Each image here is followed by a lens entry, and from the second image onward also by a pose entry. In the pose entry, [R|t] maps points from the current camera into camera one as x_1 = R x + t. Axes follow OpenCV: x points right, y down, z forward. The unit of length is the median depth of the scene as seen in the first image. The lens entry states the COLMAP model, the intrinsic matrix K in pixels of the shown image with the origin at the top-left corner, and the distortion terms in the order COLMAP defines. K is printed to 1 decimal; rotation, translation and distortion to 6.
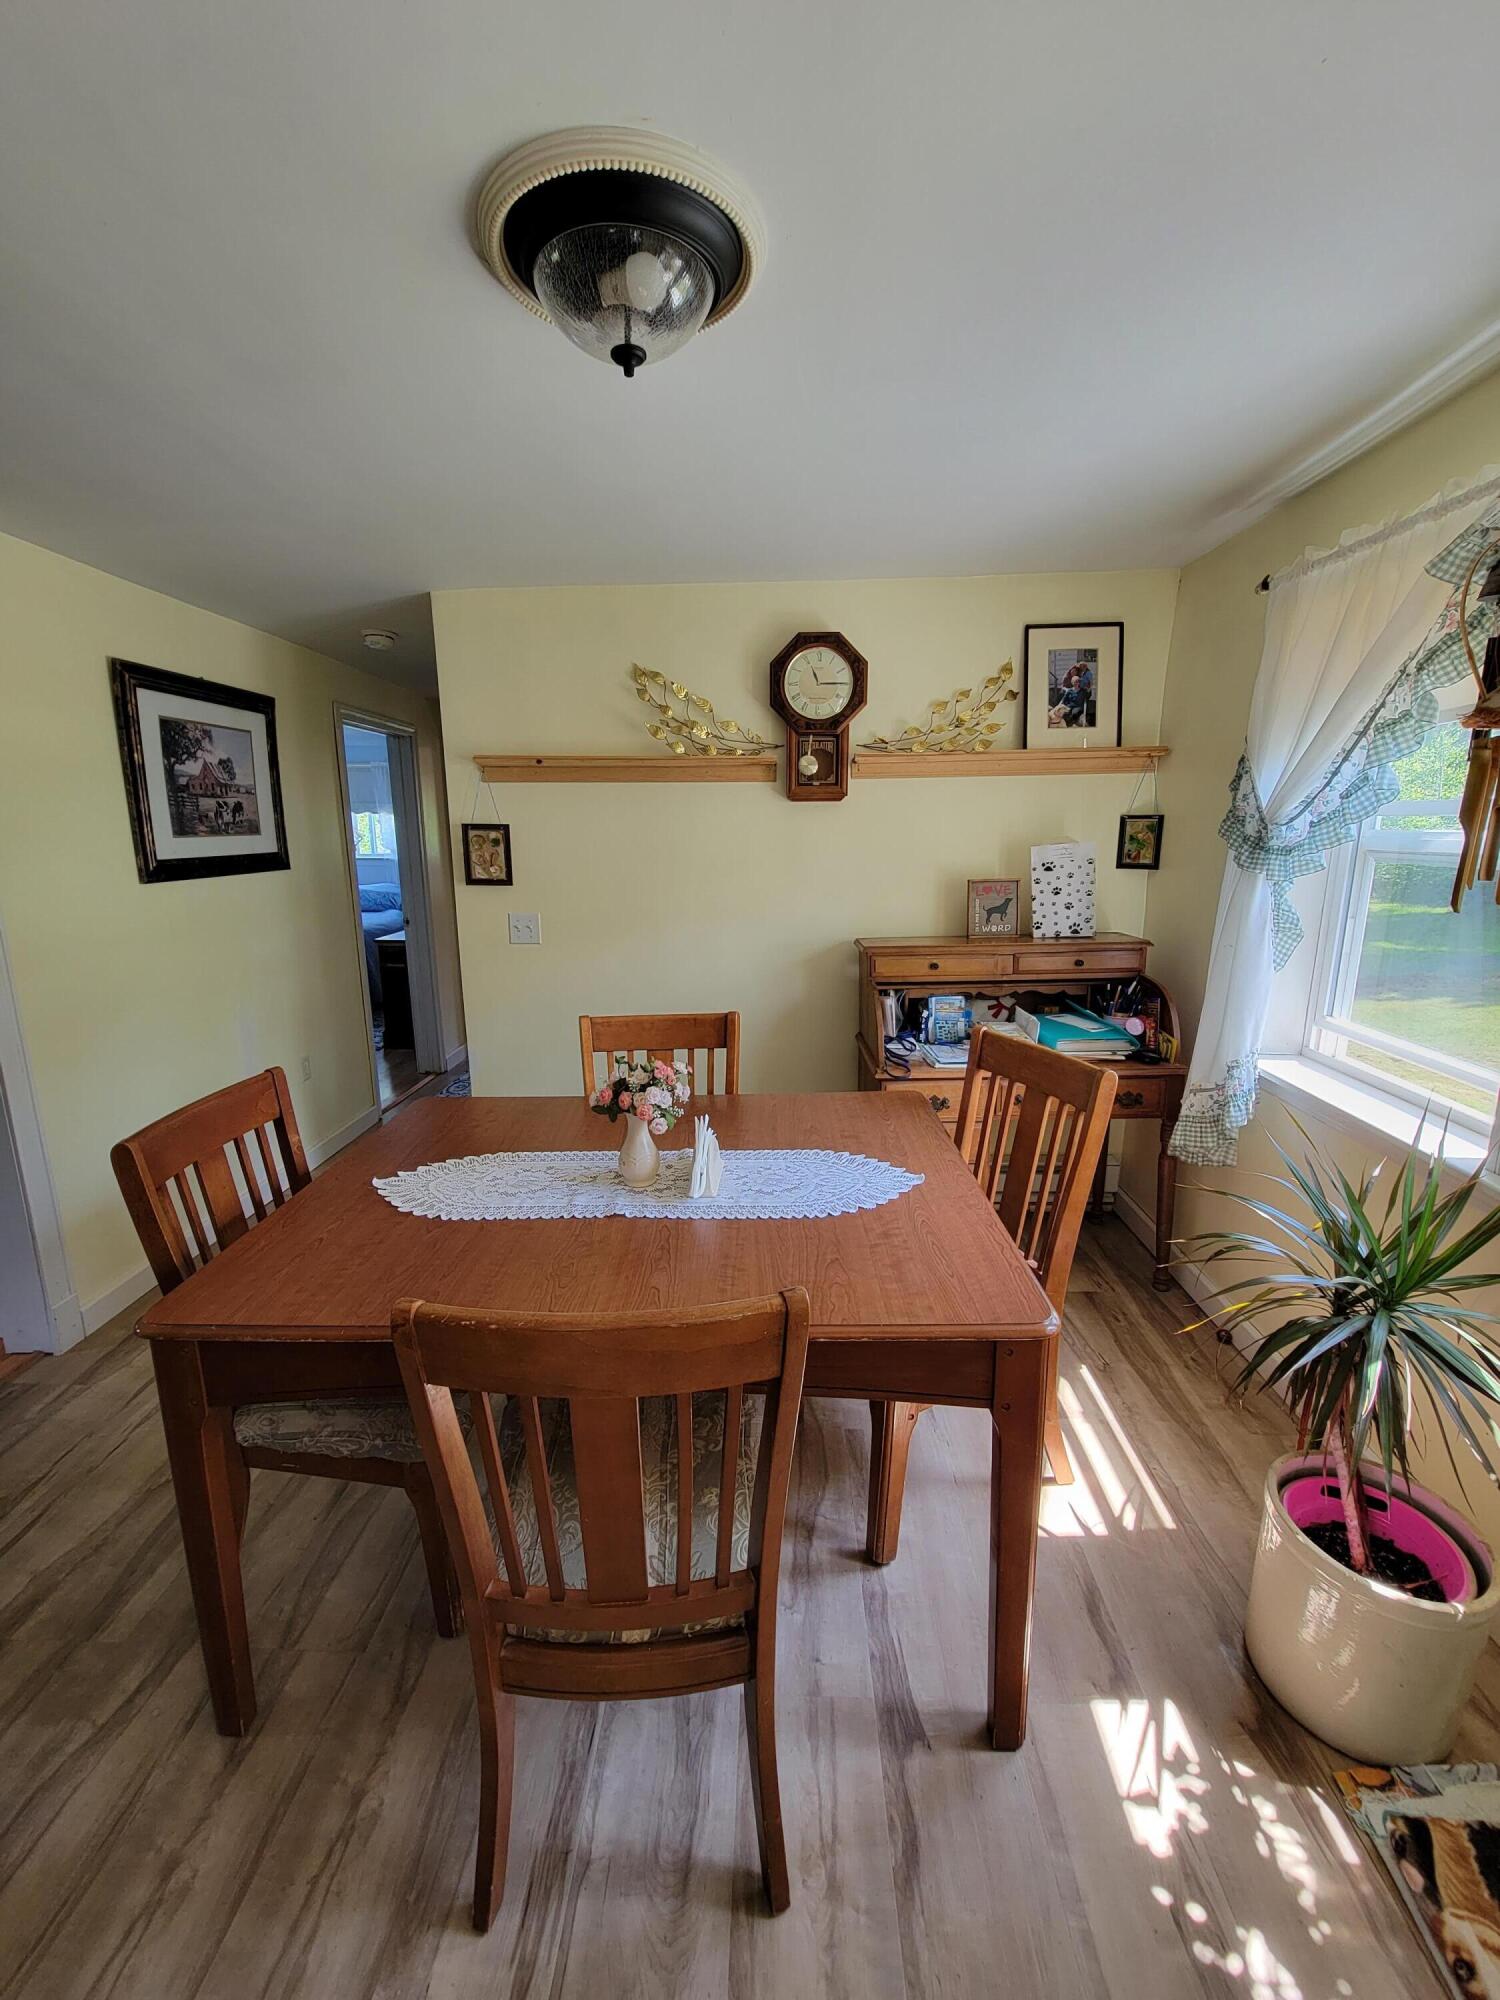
lens RADIAL K [[816.3, 0, 746.1], [0, 816.3, 999.4], [0, 0, 1]] dist [-0.004136, 0.000403]
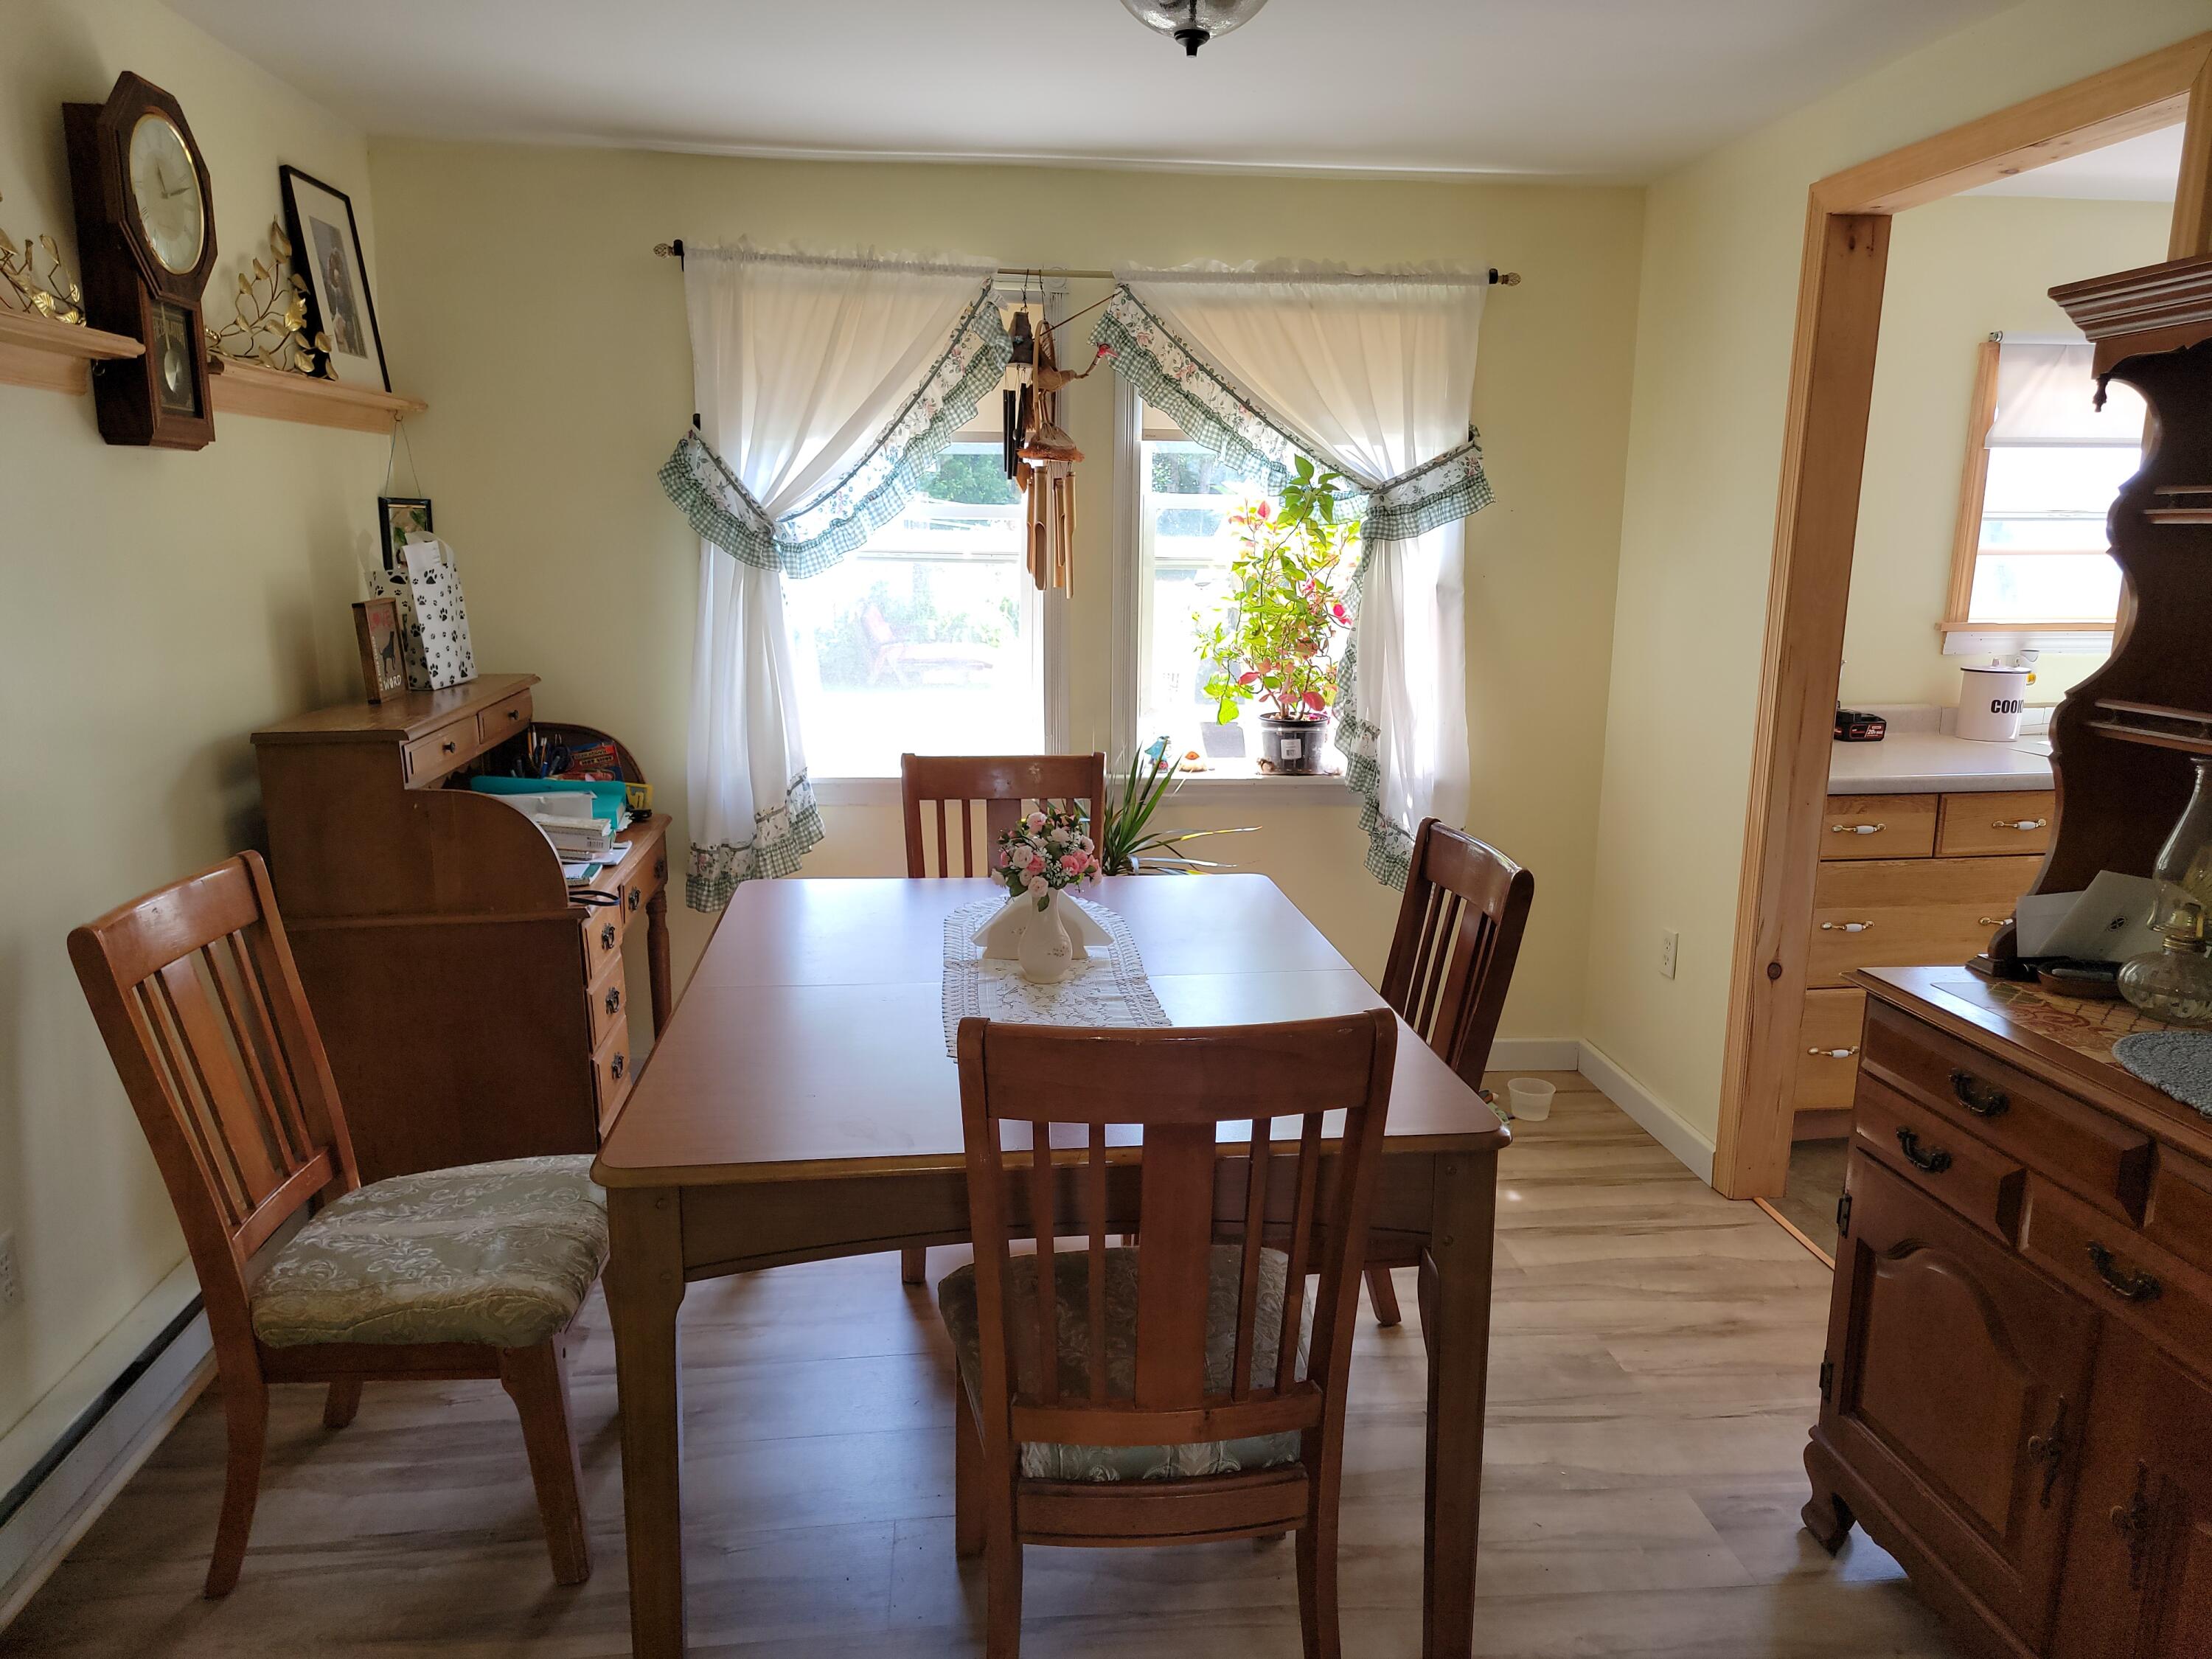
lens RADIAL K [[1541.1, 0, 1102.4], [0, 1541.1, 834.0], [0, 0, 1]] dist [0.039411, -0.002960]
pose [[-0.141145, -0.183857, 0.972767, -1.017894], [0.188349, 0.959669, 0.208710, -0.137405], [-0.971907, 0.212677, -0.100823, 0.724358]]
